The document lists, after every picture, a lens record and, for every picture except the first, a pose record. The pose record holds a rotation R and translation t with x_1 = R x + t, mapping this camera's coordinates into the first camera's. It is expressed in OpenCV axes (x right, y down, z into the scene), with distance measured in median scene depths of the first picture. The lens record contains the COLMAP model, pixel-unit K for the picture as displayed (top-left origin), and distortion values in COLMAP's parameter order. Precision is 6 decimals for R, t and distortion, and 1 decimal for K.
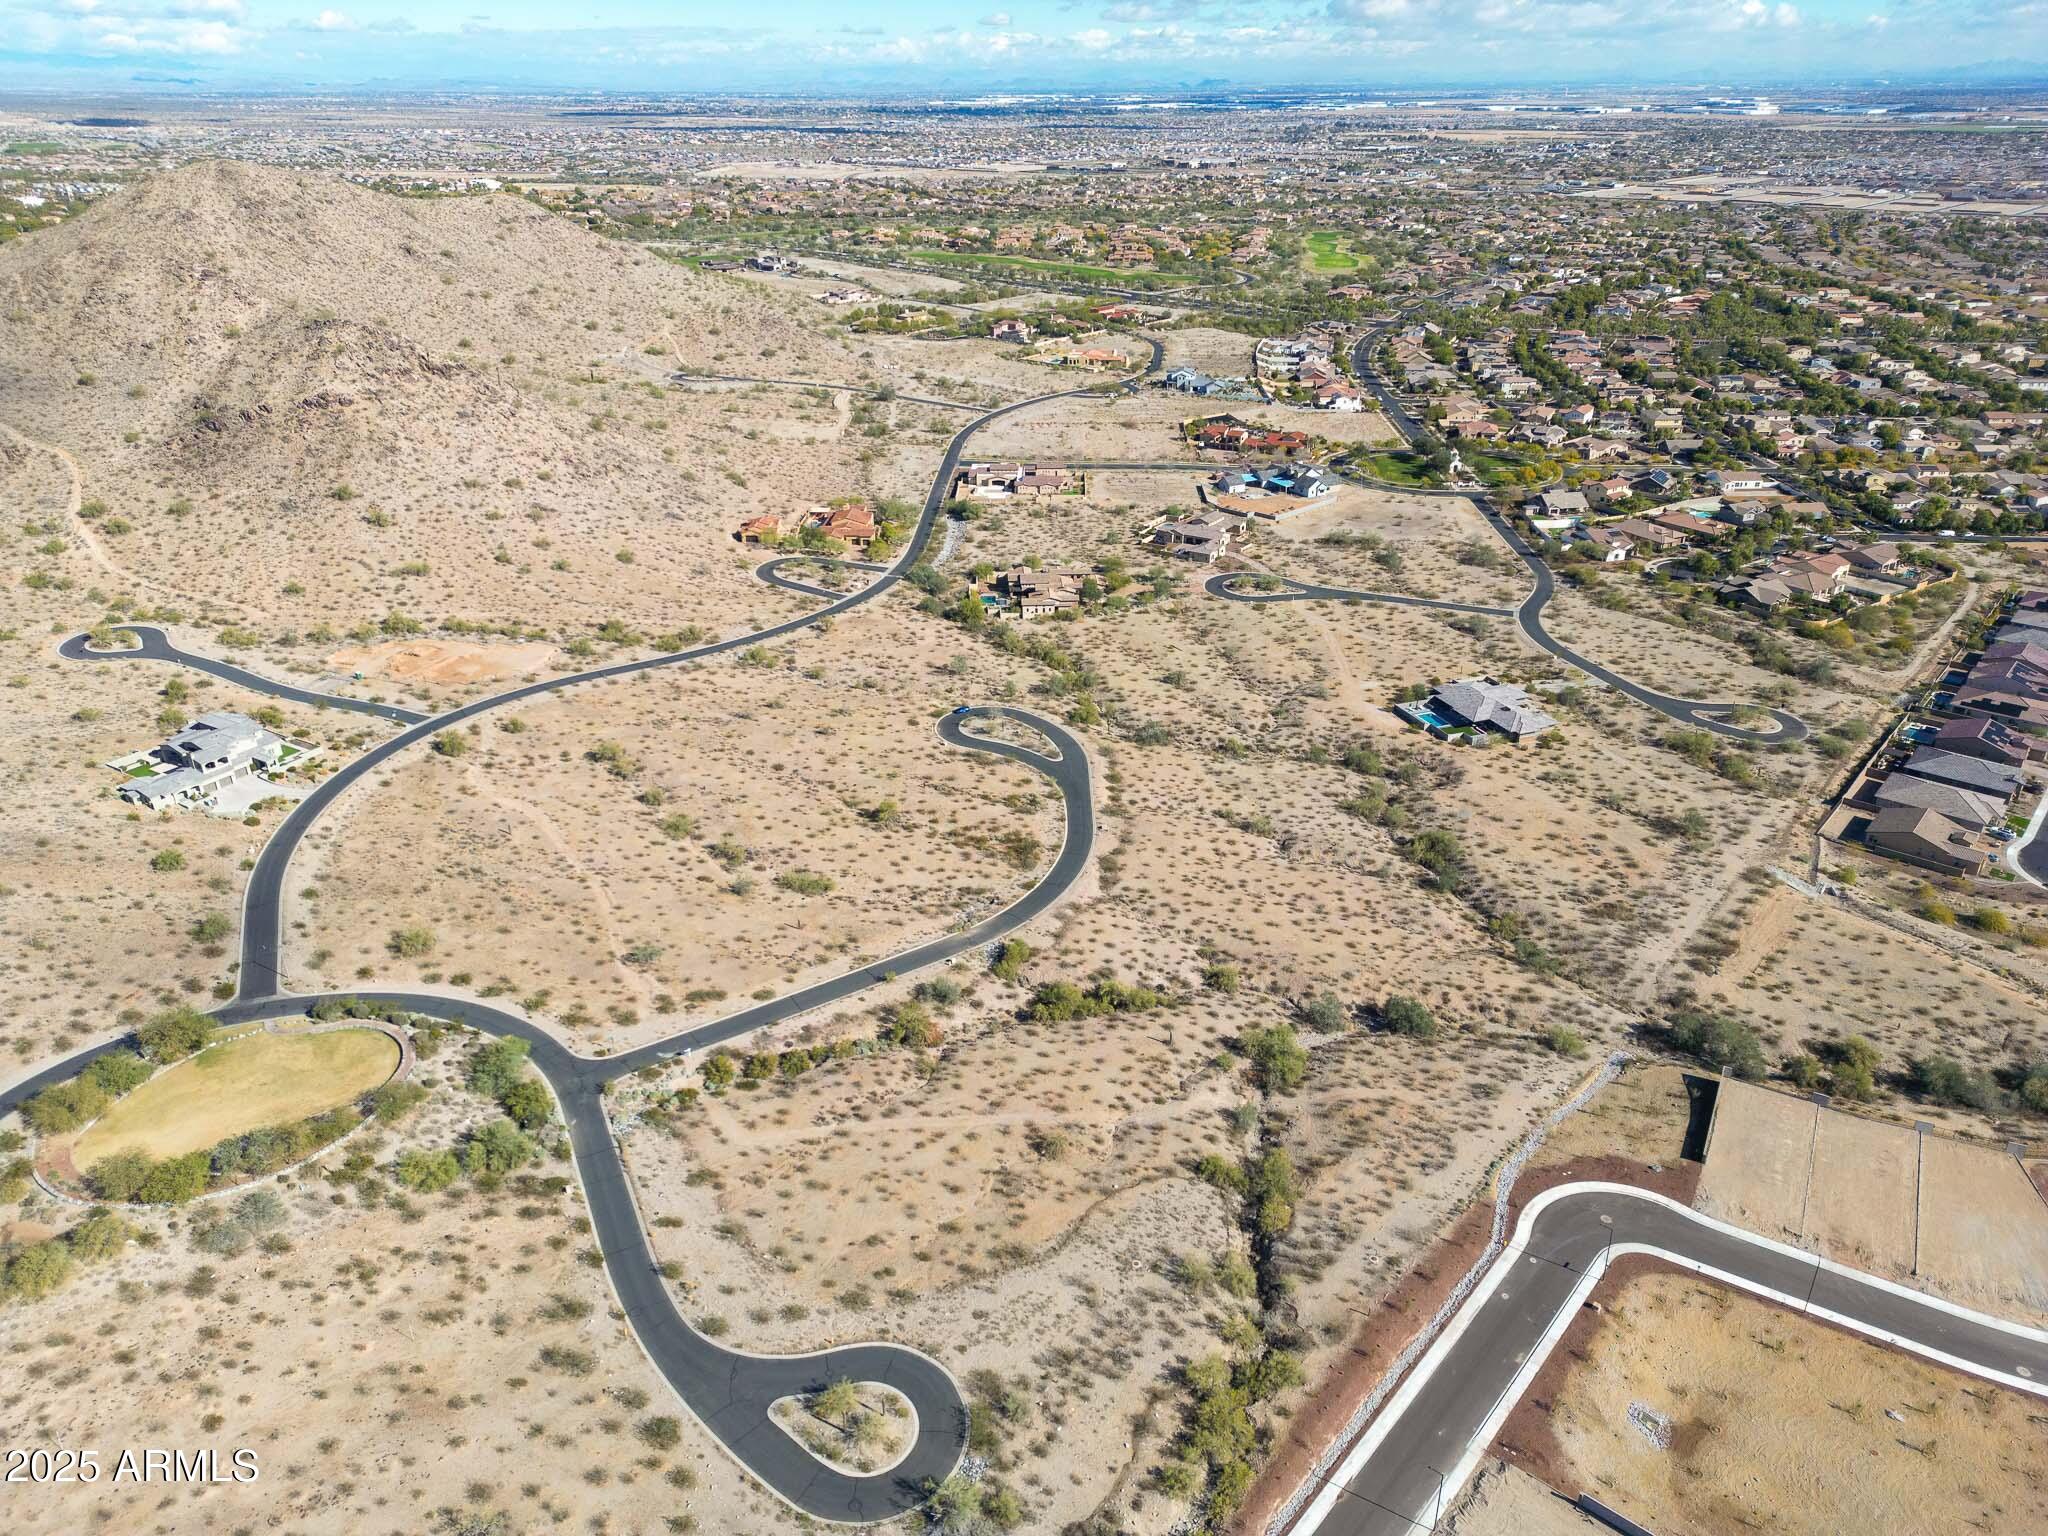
lens RADIAL K [[1422.4, 0, 1032.6], [0, 1422.4, 766.1], [0, 0, 1]] dist [0.081520, -0.075369]
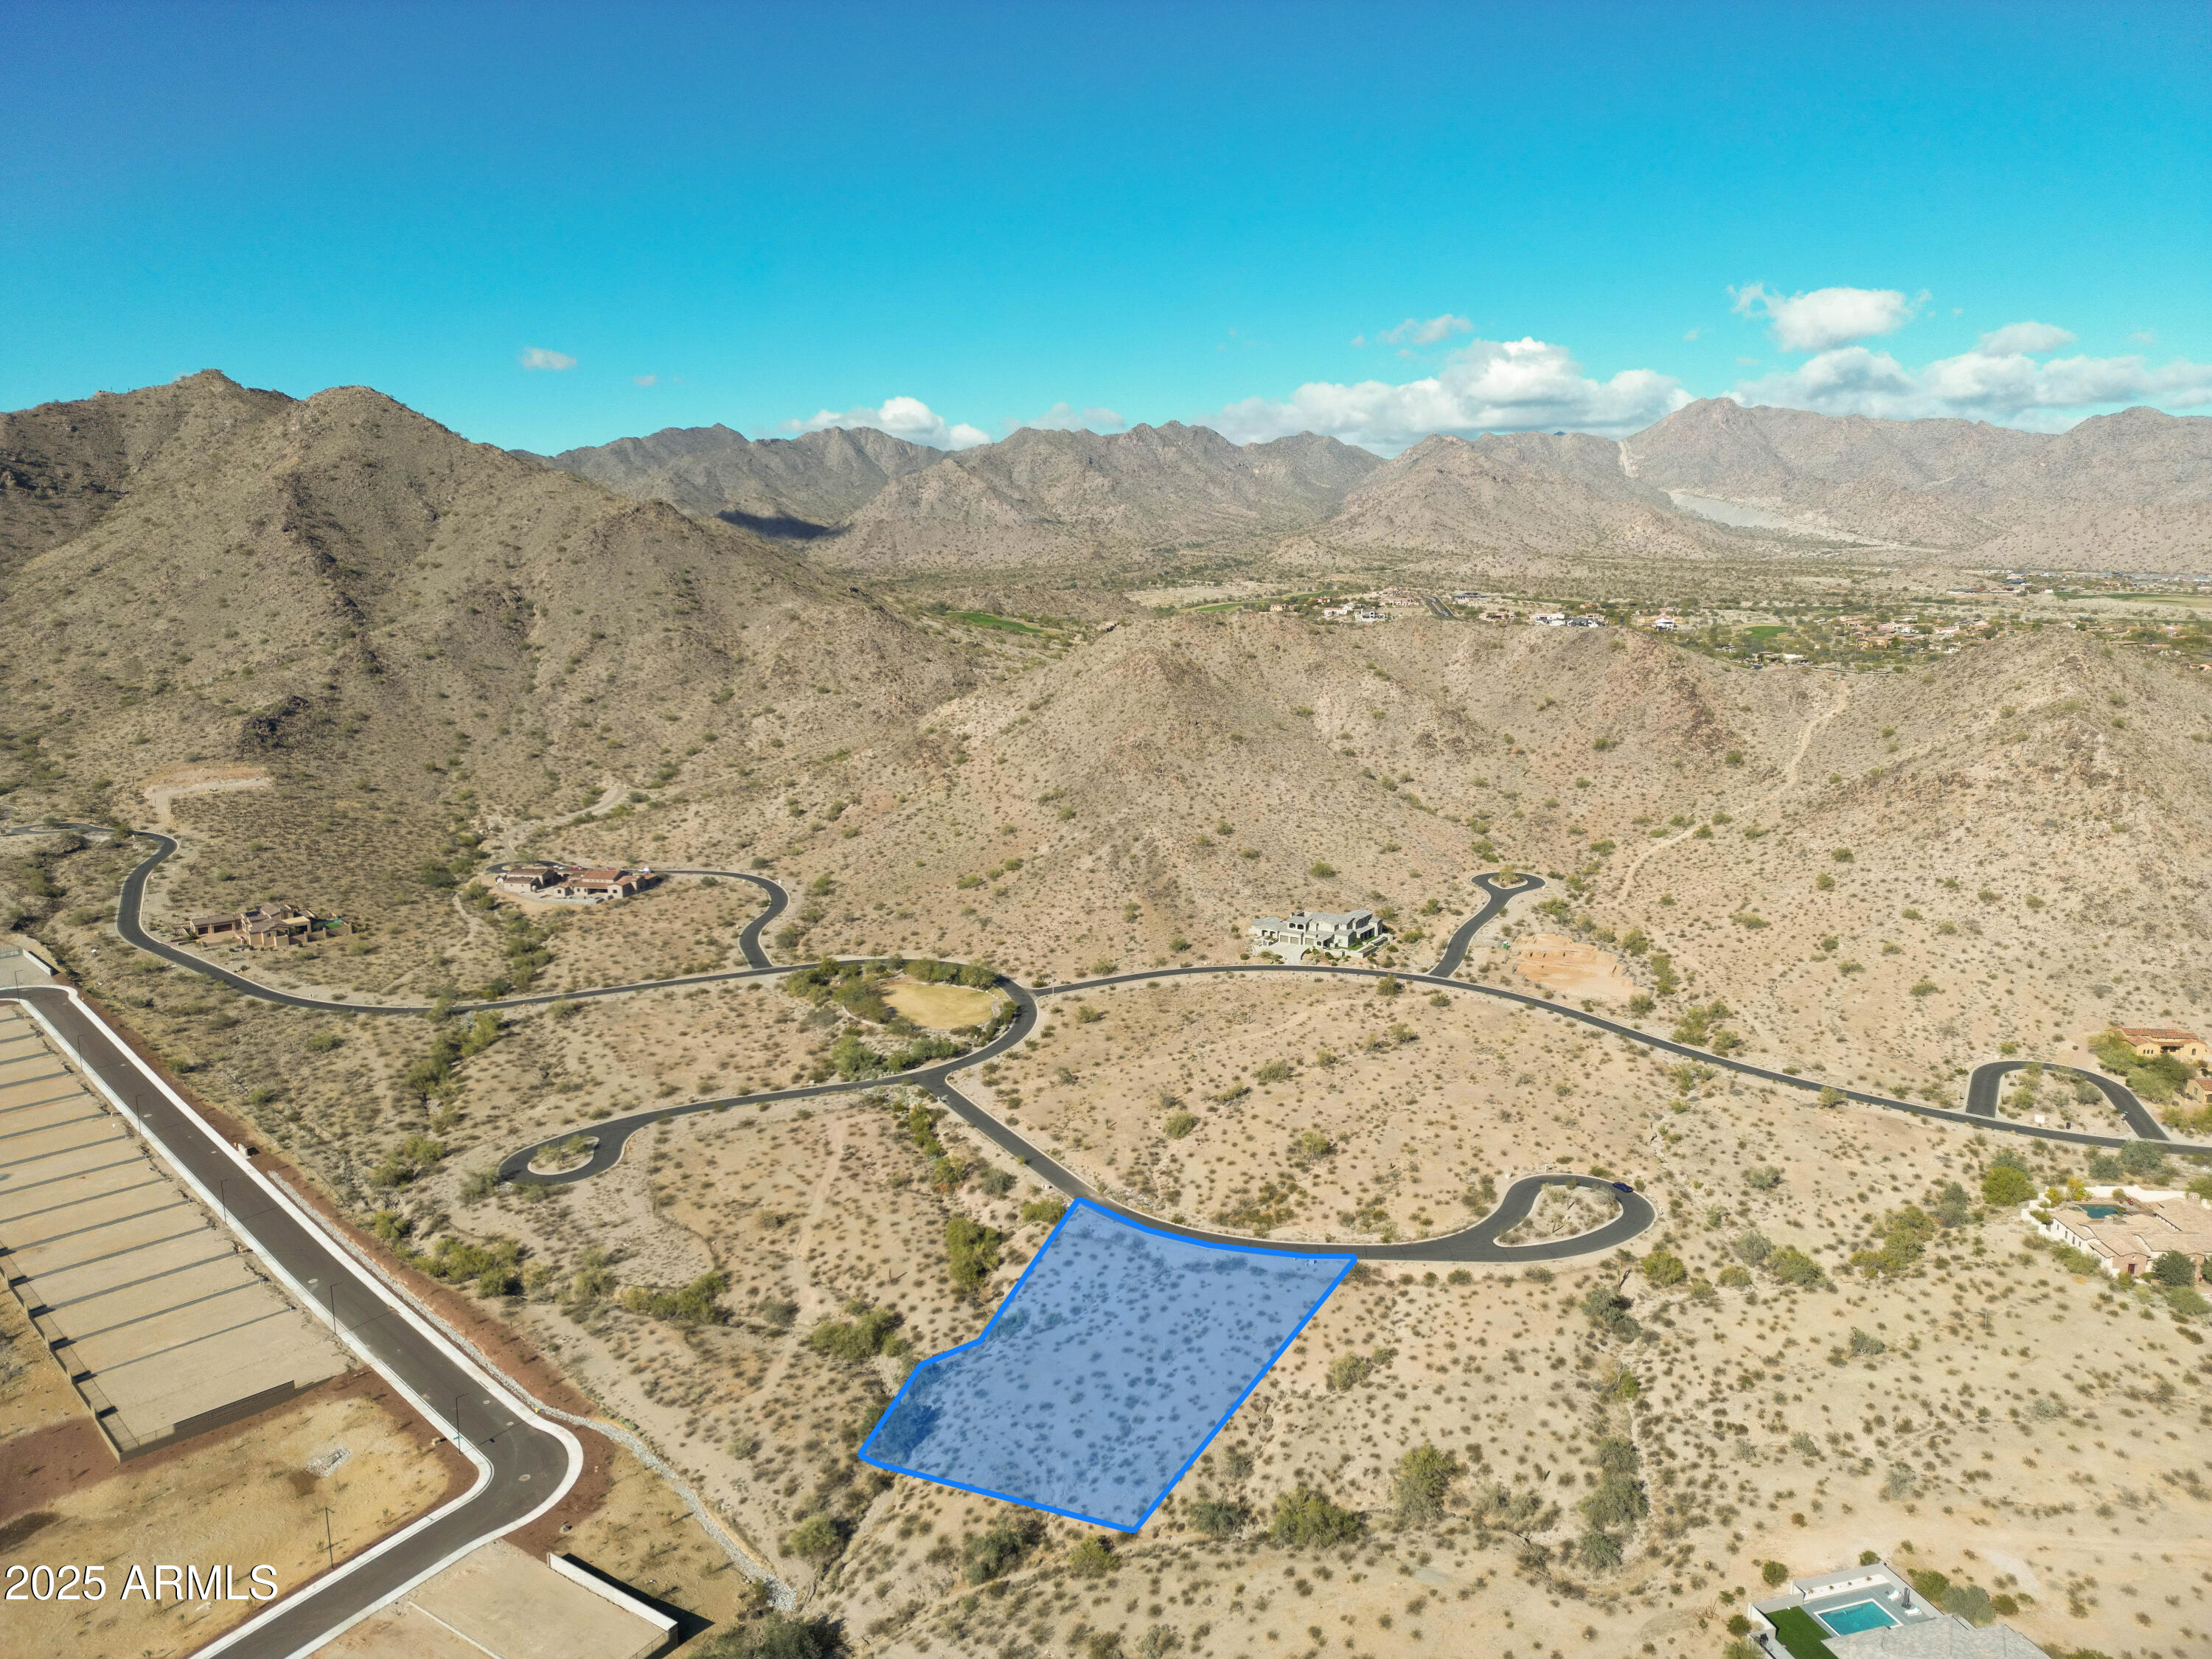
lens RADIAL K [[1536.3, 0, 1114.6], [0, 1536.3, 839.1], [0, 0, 1]] dist [0.081520, -0.075369]
pose [[-0.065274, 0.200169, -0.977585, 1.111060], [-0.421837, 0.882296, 0.208824, -0.391645], [0.904319, 0.426012, 0.026848, 0.957702]]
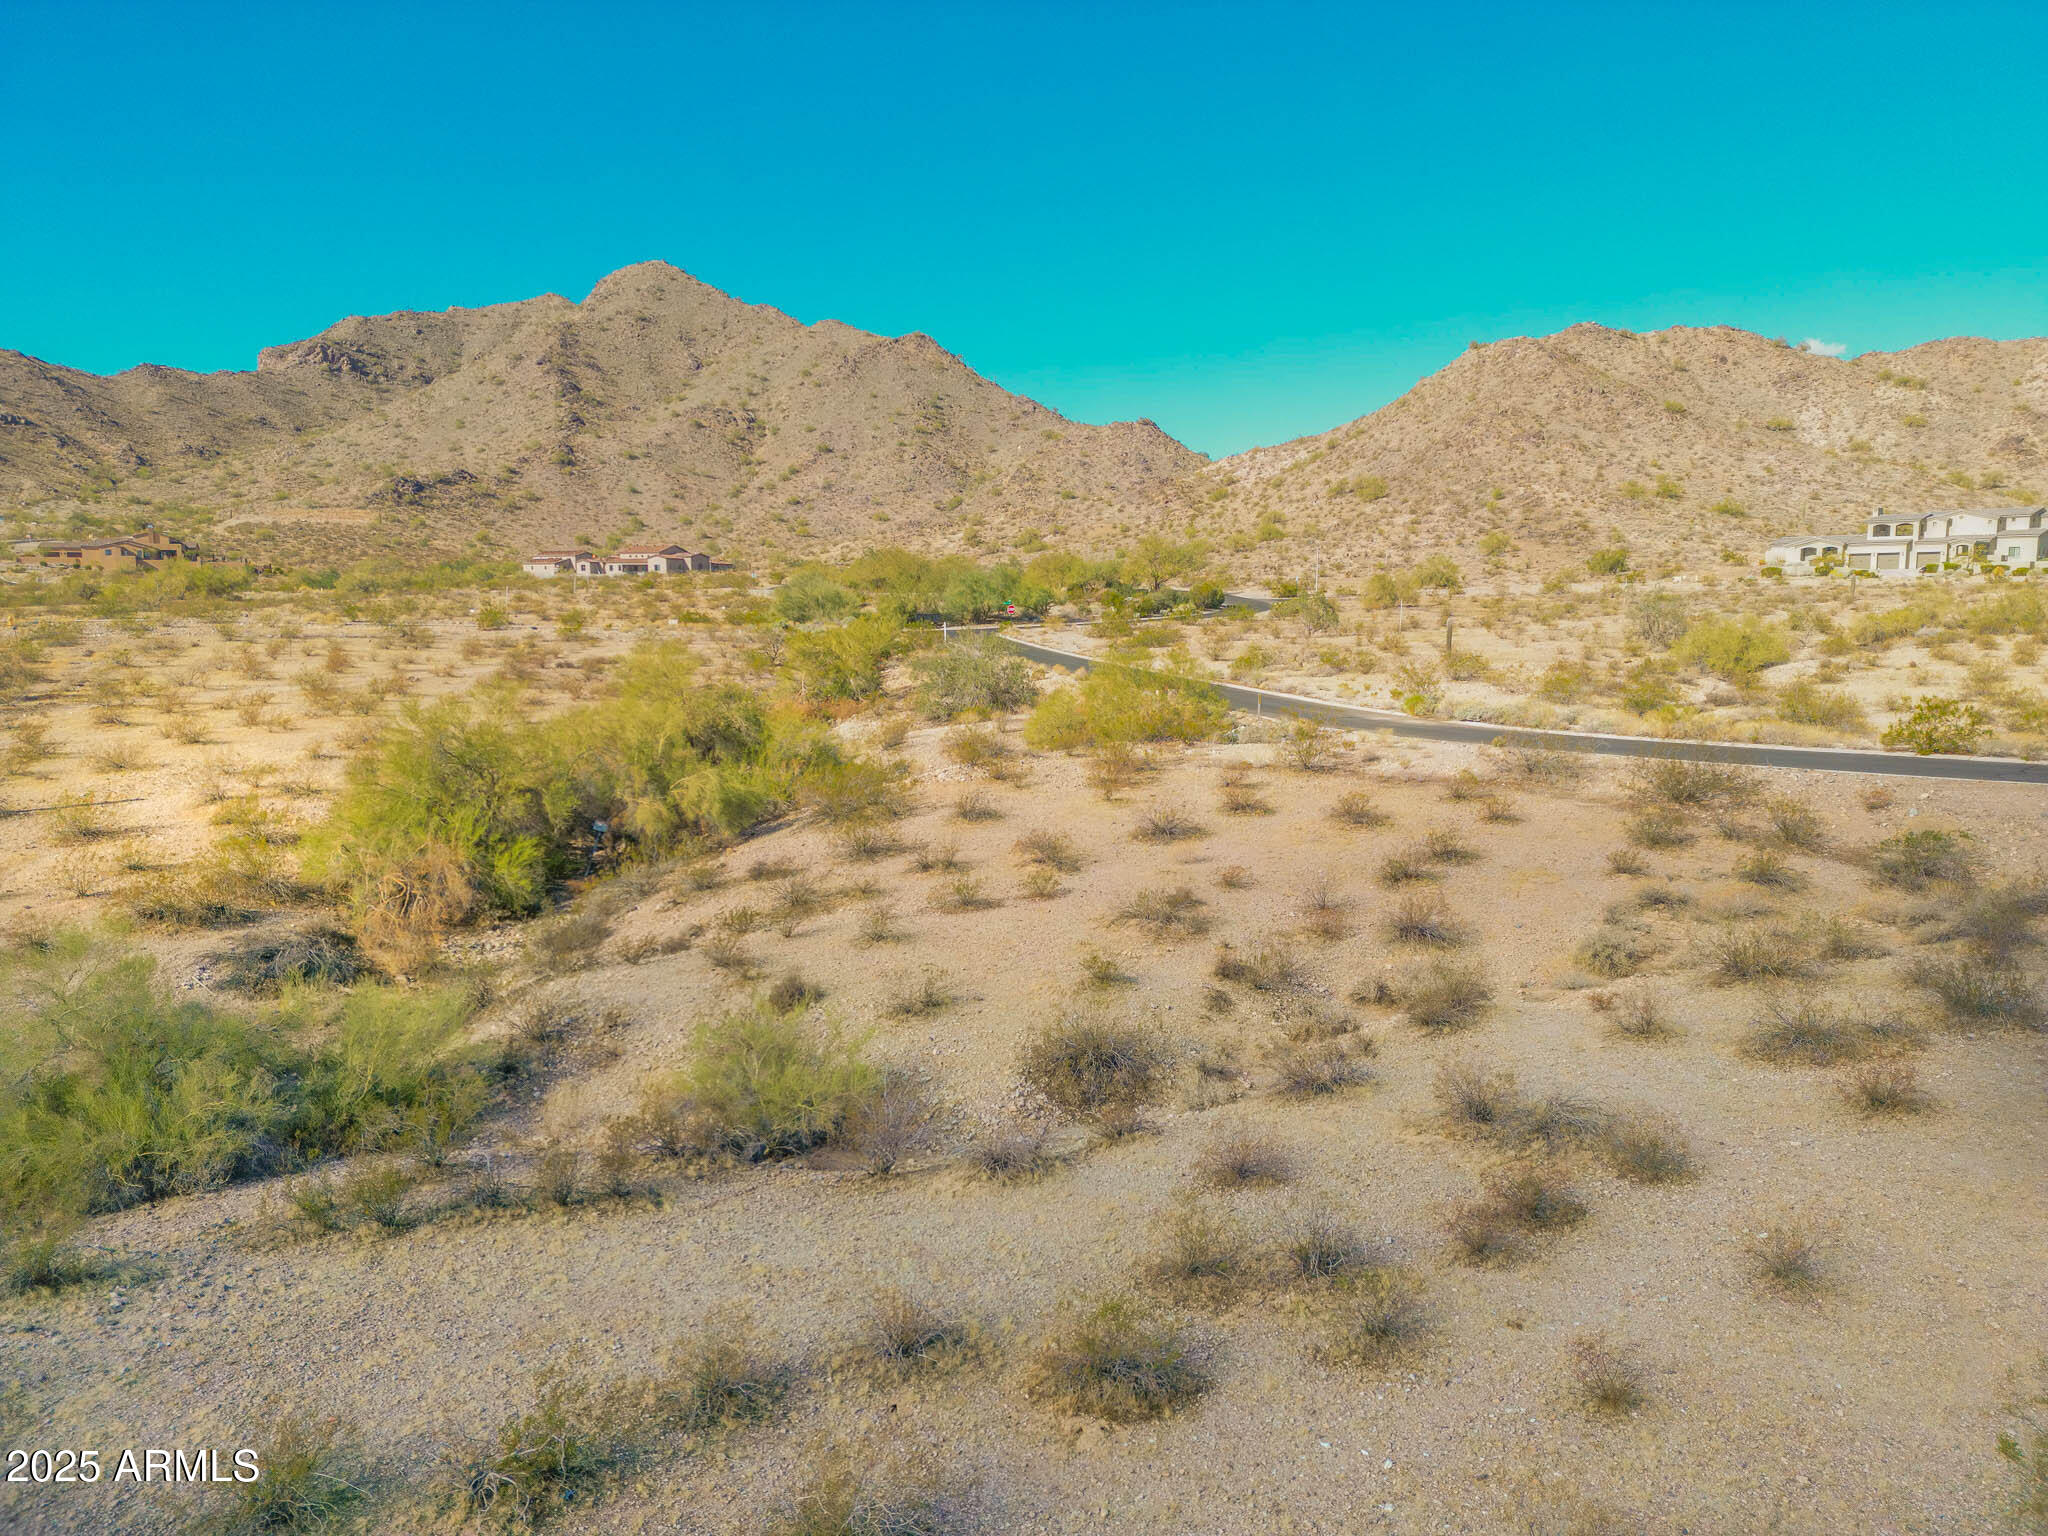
lens RADIAL K [[1422.4, 0, 1027.0], [0, 1422.4, 757.4], [0, 0, 1]] dist [0.081520, -0.075369]
pose [[-0.339426, 0.107614, -0.934457, 0.200244], [-0.402866, 0.881075, 0.247801, 0.101106], [0.849993, 0.460571, -0.255705, 1.112257]]
